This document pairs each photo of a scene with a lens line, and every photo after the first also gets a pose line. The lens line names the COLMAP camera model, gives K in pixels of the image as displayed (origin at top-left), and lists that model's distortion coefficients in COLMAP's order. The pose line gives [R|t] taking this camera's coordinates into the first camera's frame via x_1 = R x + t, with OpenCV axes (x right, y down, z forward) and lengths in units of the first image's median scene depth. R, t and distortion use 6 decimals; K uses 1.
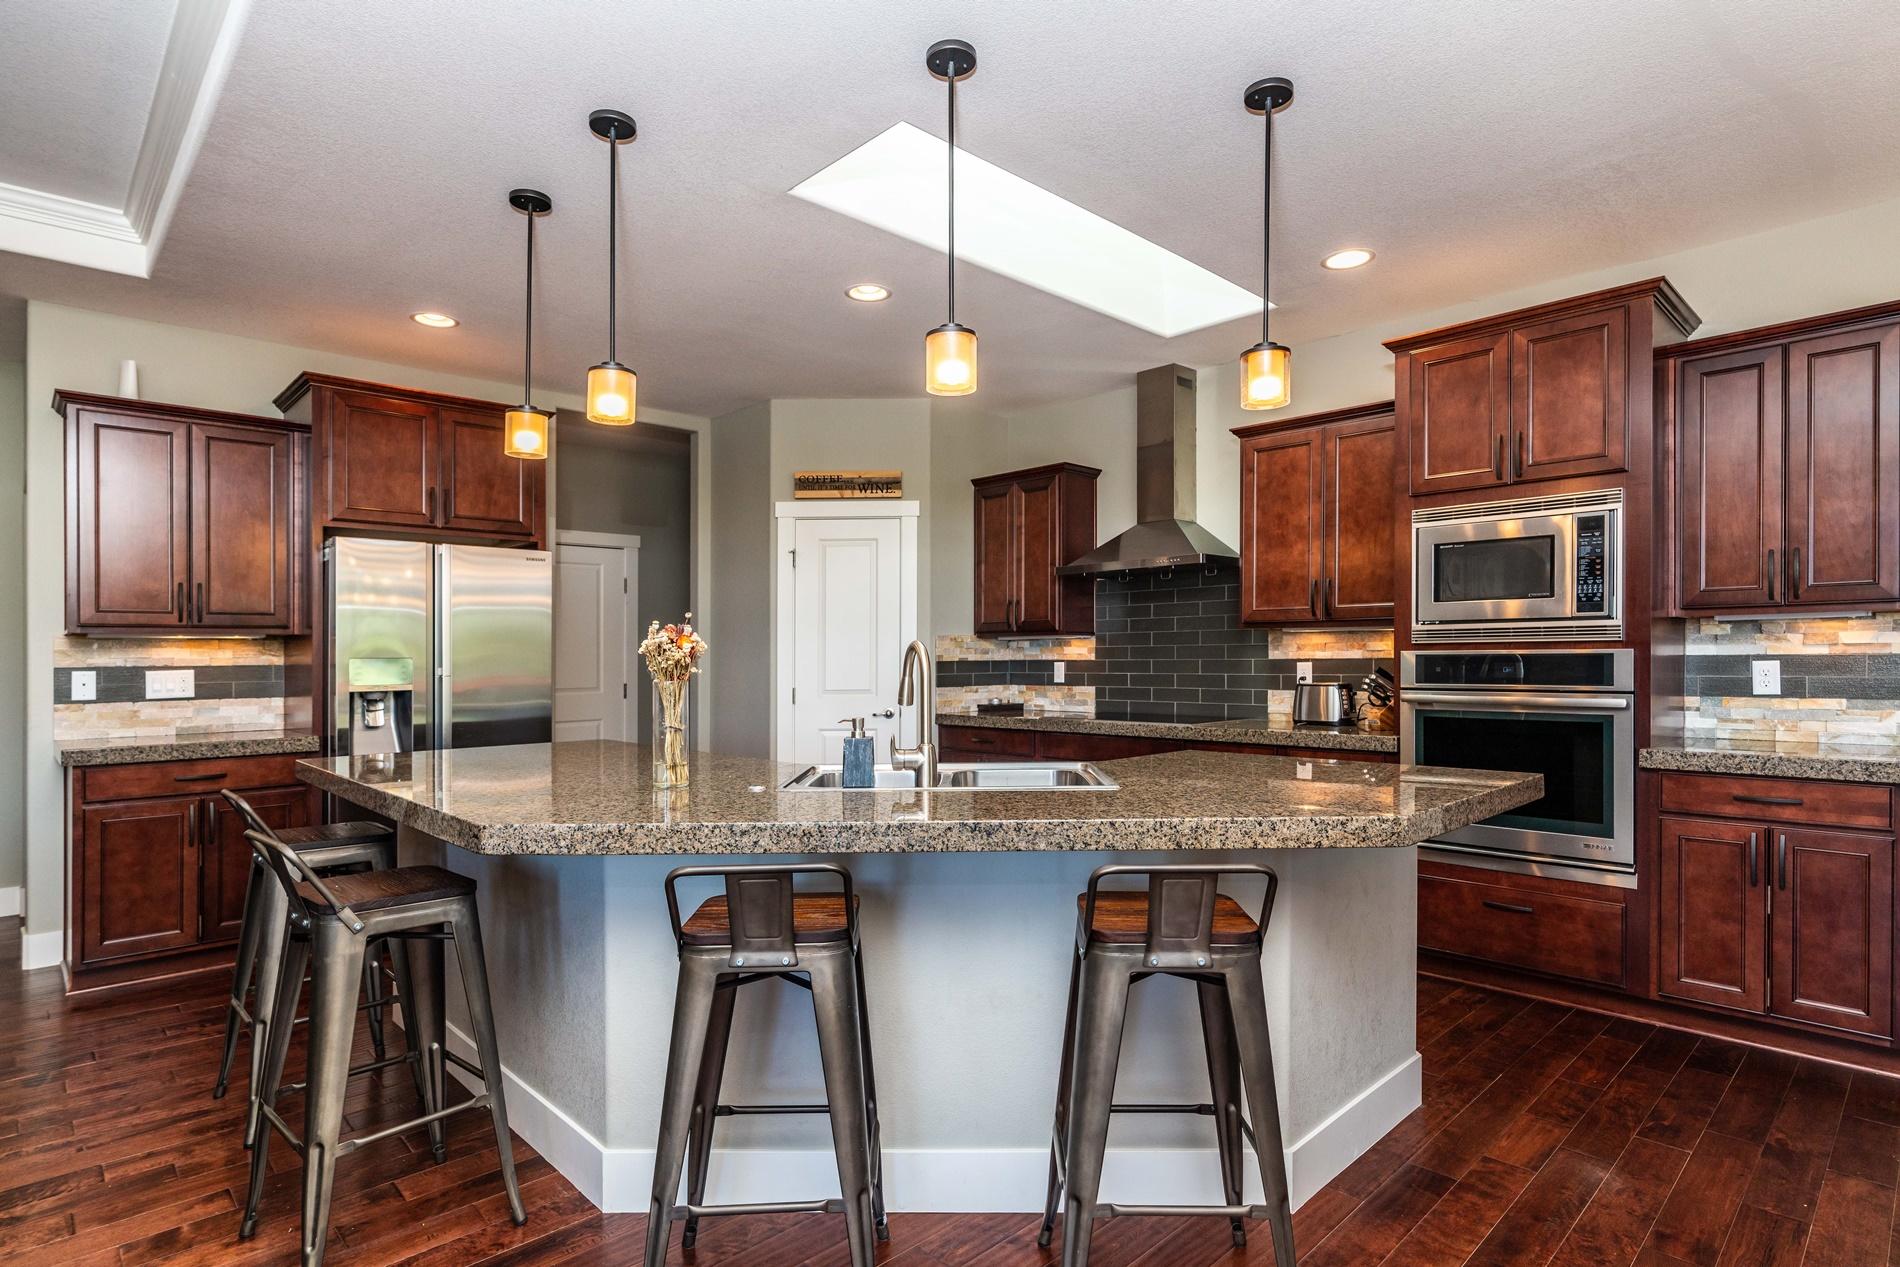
lens RADIAL K [[987.1, 0, 954.9], [0, 987.1, 664.2], [0, 0, 1]] dist [0.000089, 0.000125]
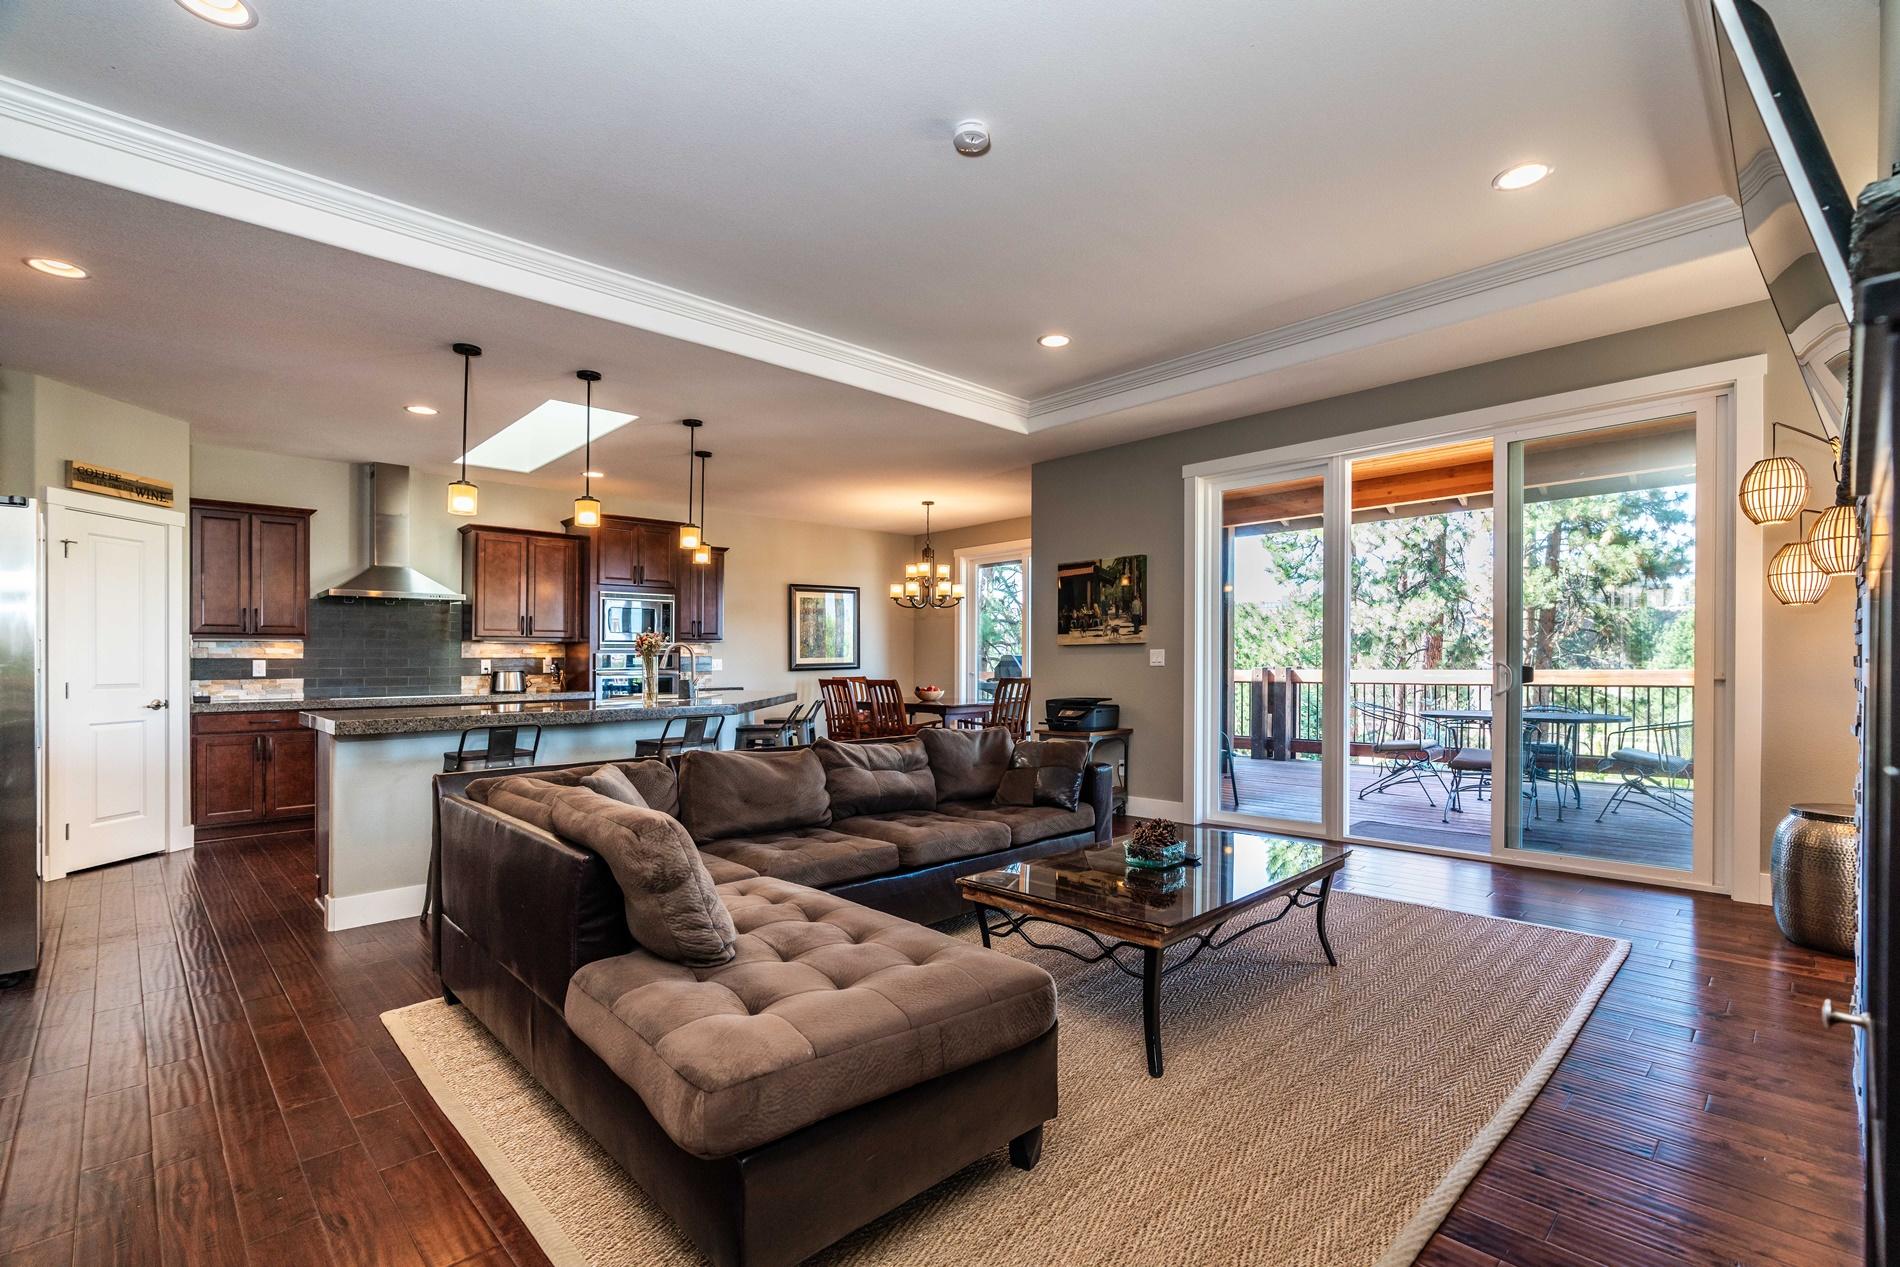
lens RADIAL K [[858.1, 0, 942.6], [0, 858.1, 670.5], [0, 0, 1]] dist [0.001932, 0.000420]
pose [[0.008267, 0.002559, 0.999963, -1.247149], [0.019178, 0.999812, -0.002717, 0.039210], [-0.999782, 0.019200, 0.008216, 0.169230]]
